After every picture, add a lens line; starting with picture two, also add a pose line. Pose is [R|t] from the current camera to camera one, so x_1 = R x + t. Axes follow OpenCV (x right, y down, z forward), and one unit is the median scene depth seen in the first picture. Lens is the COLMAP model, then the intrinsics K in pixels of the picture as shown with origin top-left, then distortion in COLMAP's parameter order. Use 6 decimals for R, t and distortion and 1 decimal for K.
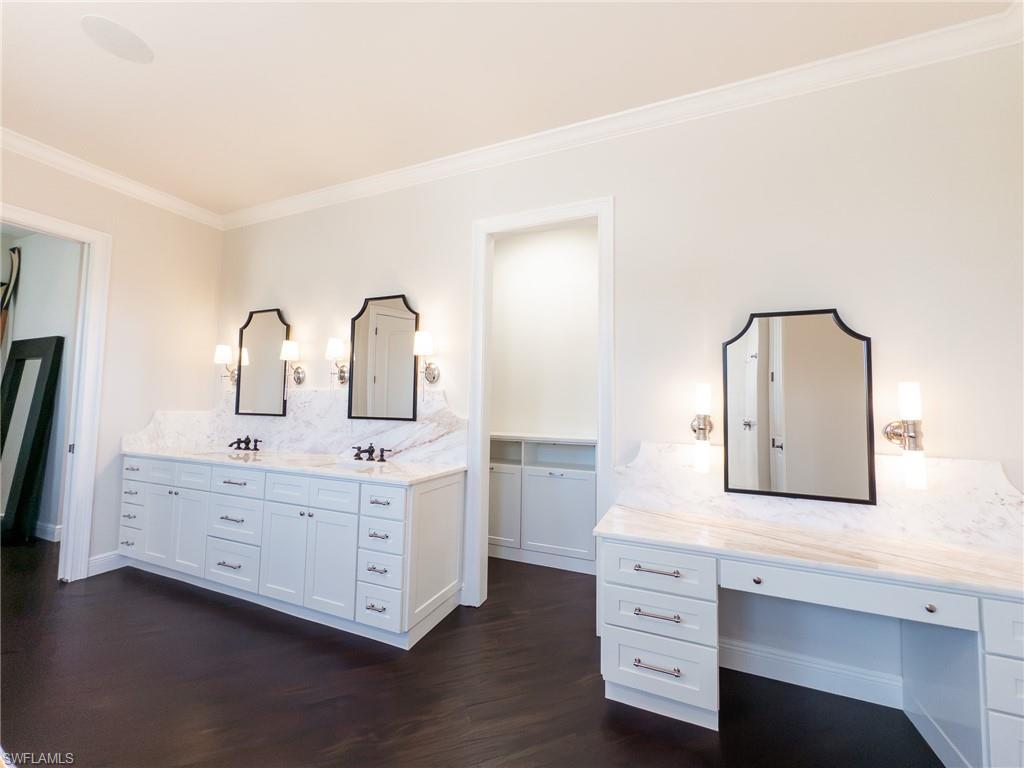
lens RADIAL K [[407.4, 0, 514.0], [0, 407.4, 384.5], [0, 0, 1]] dist [-0.000508, 0.000004]
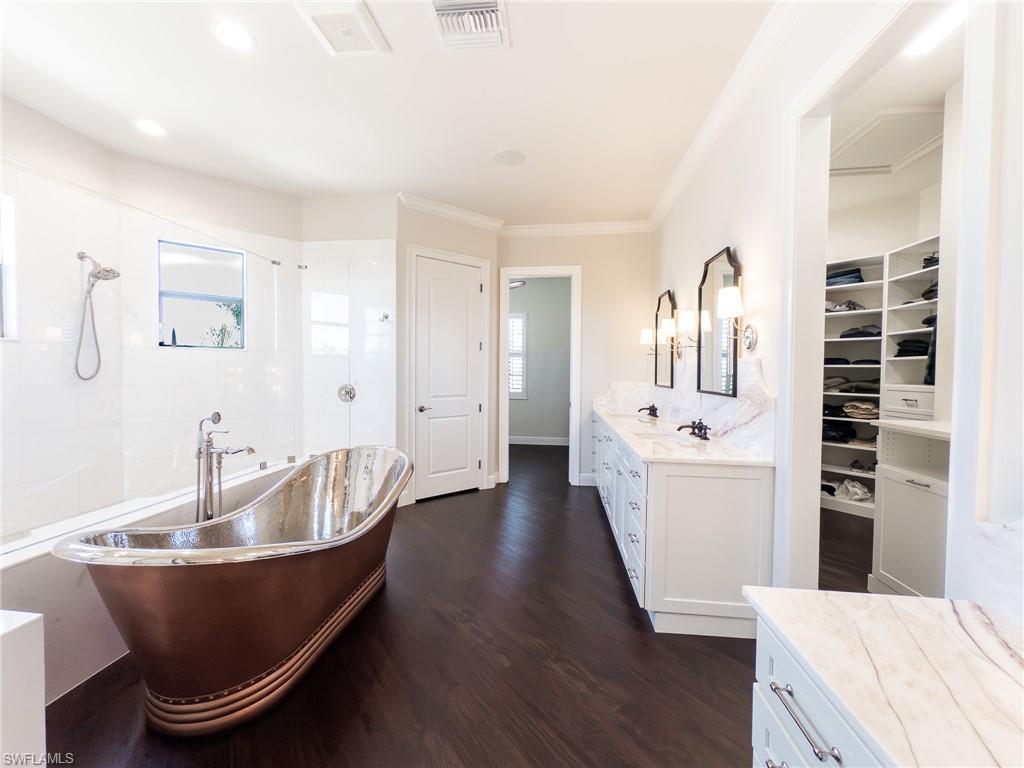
lens RADIAL K [[407.4, 0, 513.1], [0, 407.4, 386.3], [0, 0, 1]] dist [-0.000508, 0.000004]
pose [[0.289309, 0.016885, -0.957087, 0.425726], [0.059790, 0.997573, 0.035673, 0.010394], [0.955367, -0.067545, 0.287598, 0.328514]]
